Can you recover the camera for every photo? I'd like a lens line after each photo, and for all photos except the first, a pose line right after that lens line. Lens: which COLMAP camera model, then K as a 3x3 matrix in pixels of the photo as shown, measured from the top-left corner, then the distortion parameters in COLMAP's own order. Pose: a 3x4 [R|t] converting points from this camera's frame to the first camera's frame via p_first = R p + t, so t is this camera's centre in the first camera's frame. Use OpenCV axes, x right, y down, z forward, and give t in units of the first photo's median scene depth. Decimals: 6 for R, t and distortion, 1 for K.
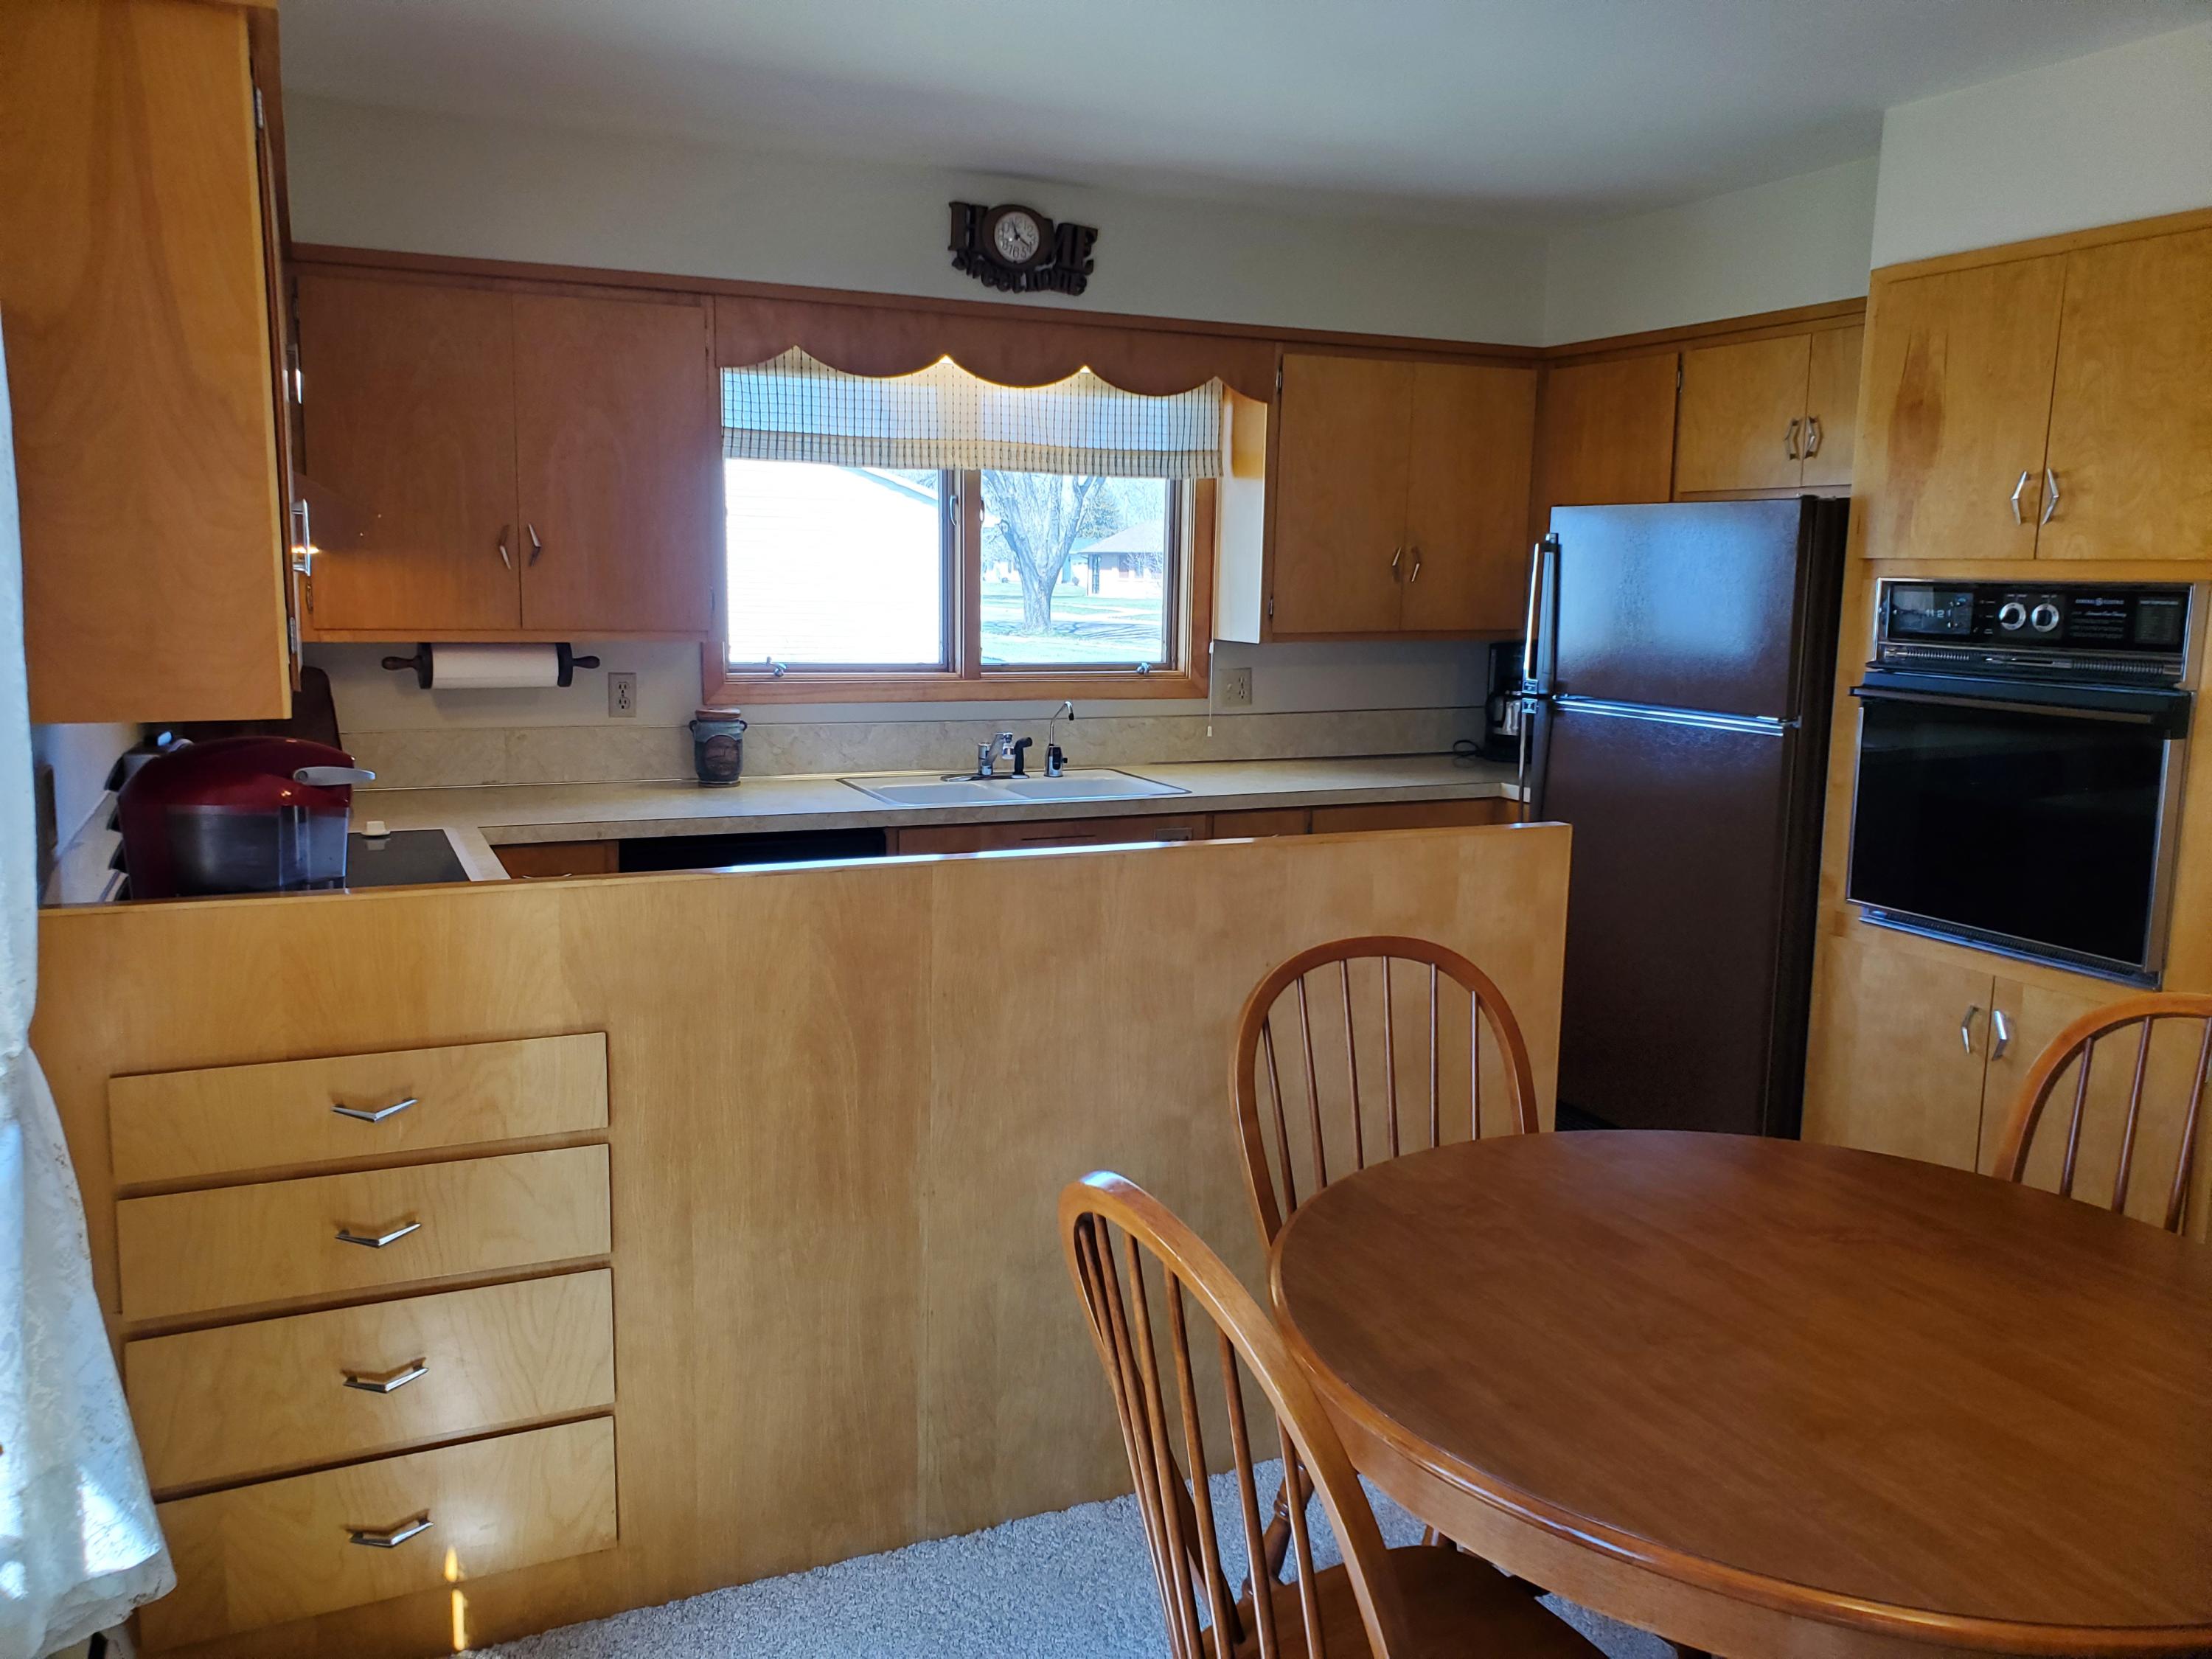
lens RADIAL K [[1695.7, 0, 1085.4], [0, 1695.7, 814.8], [0, 0, 1]] dist [0.011630, -0.015305]
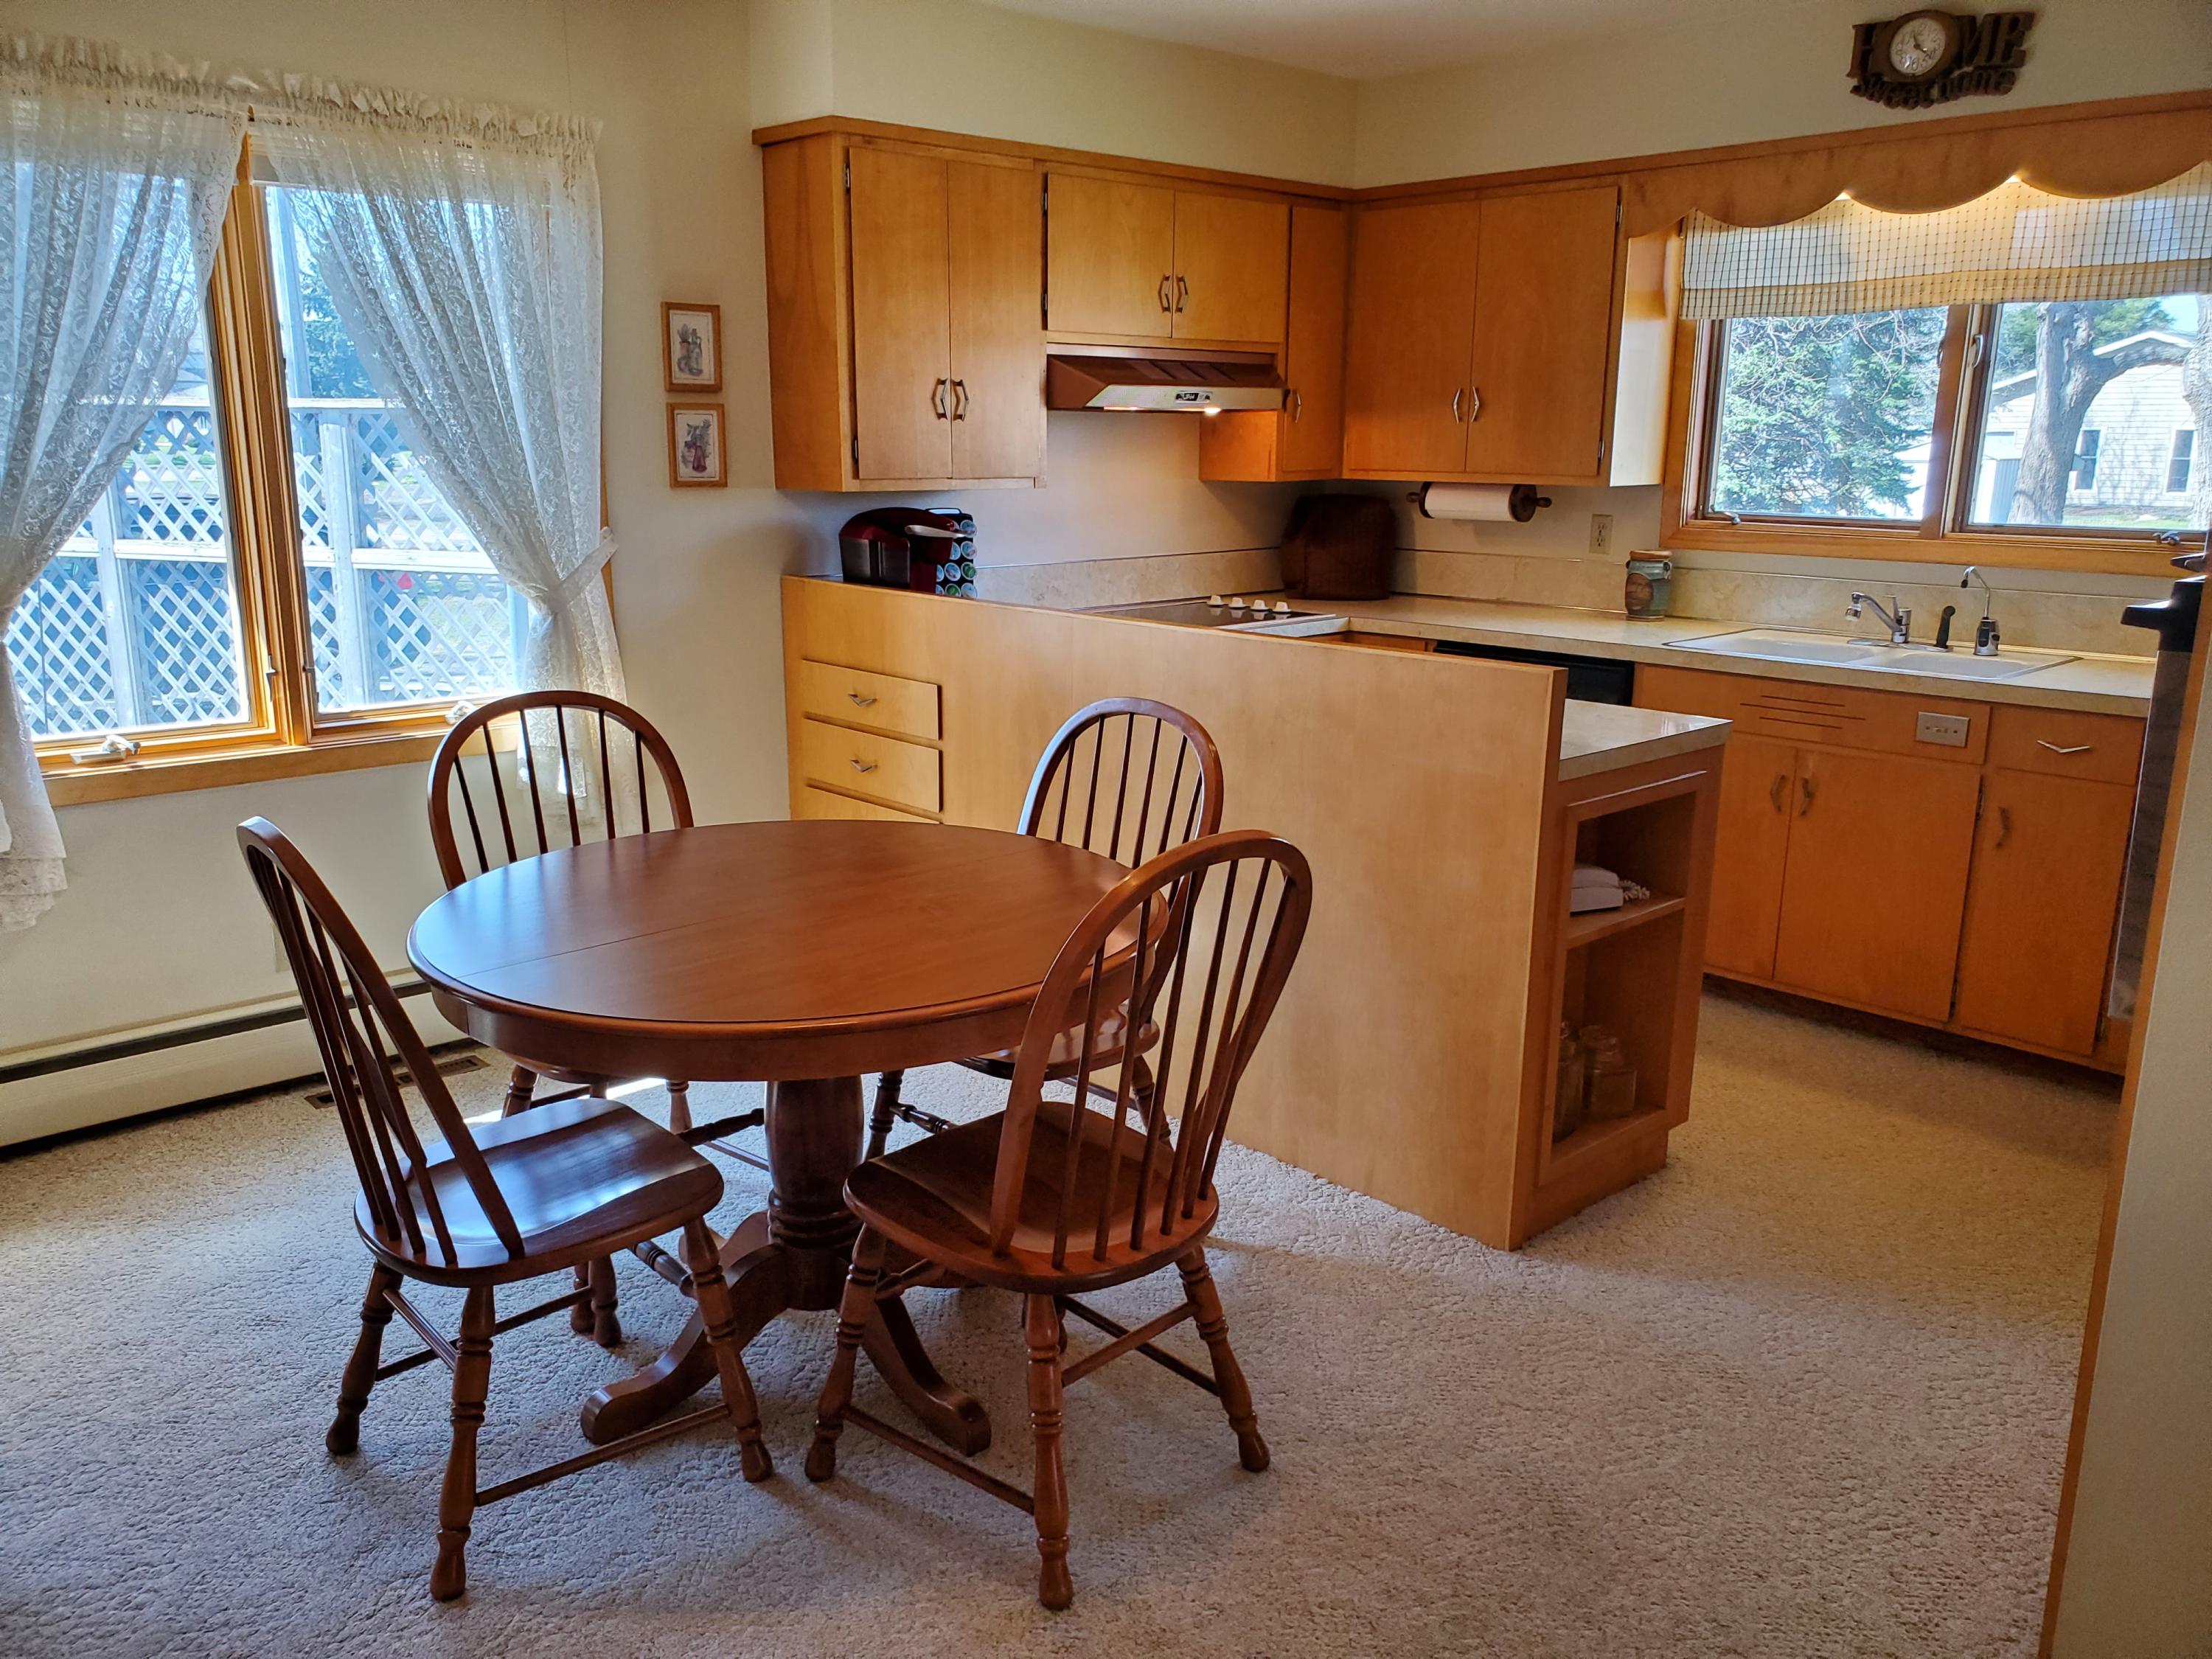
lens RADIAL K [[1695.7, 0, 1085.6], [0, 1695.7, 848.8], [0, 0, 1]] dist [0.011630, -0.015305]
pose [[0.318152, 0.213949, -0.923583, 0.747826], [-0.132966, 0.974643, 0.179974, -0.023066], [0.938669, 0.065546, 0.338532, 0.291970]]
